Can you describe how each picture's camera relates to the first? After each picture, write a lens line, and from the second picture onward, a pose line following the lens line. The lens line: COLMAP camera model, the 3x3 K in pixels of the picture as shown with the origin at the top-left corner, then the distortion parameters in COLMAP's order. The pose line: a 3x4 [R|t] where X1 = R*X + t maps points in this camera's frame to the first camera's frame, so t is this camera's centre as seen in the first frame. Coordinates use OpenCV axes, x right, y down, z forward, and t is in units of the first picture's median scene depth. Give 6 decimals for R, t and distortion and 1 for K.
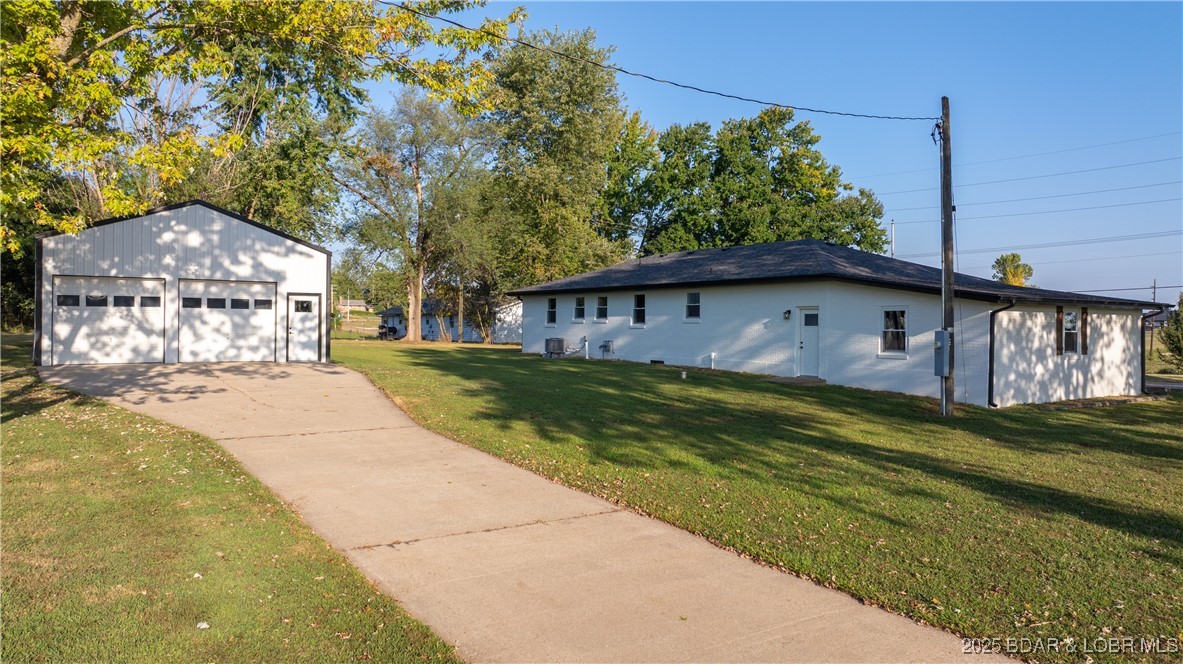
lens RADIAL K [[835.2, 0, 589.4], [0, 835.2, 323.5], [0, 0, 1]] dist [-0.019807, 0.015549]
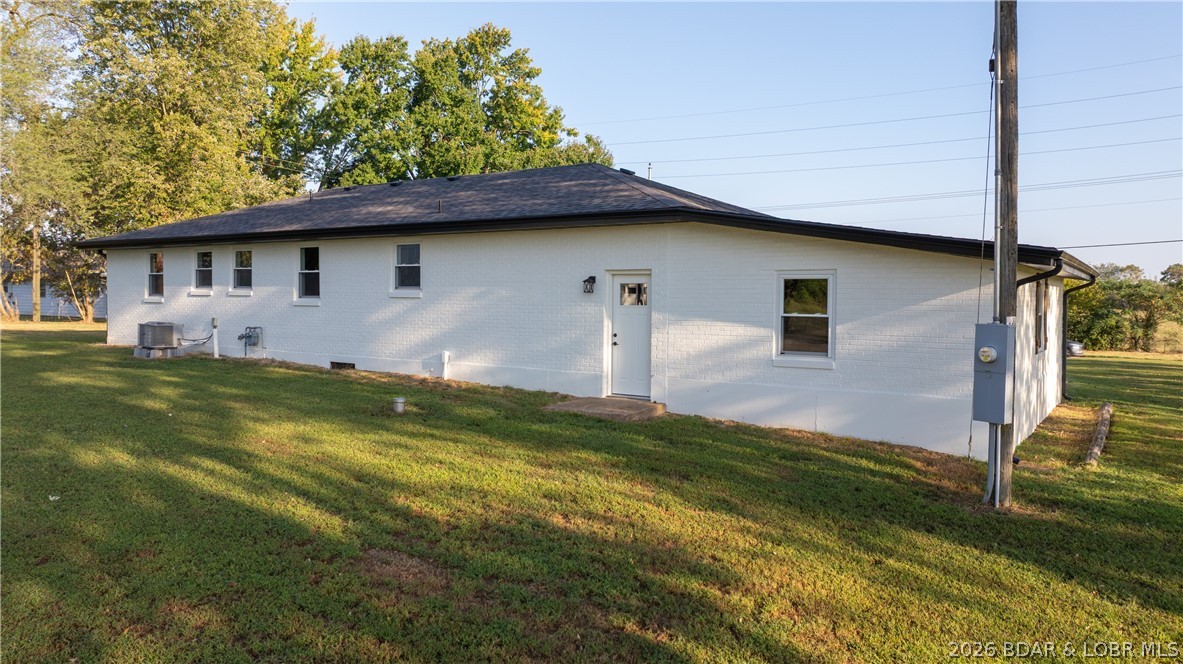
lens RADIAL K [[835.2, 0, 594.0], [0, 835.2, 327.9], [0, 0, 1]] dist [-0.019807, 0.015549]
pose [[0.929295, -0.013293, 0.369099, 0.014885], [-0.003252, 0.999019, 0.044167, -0.002519], [-0.369324, -0.042244, 0.928340, 0.196168]]
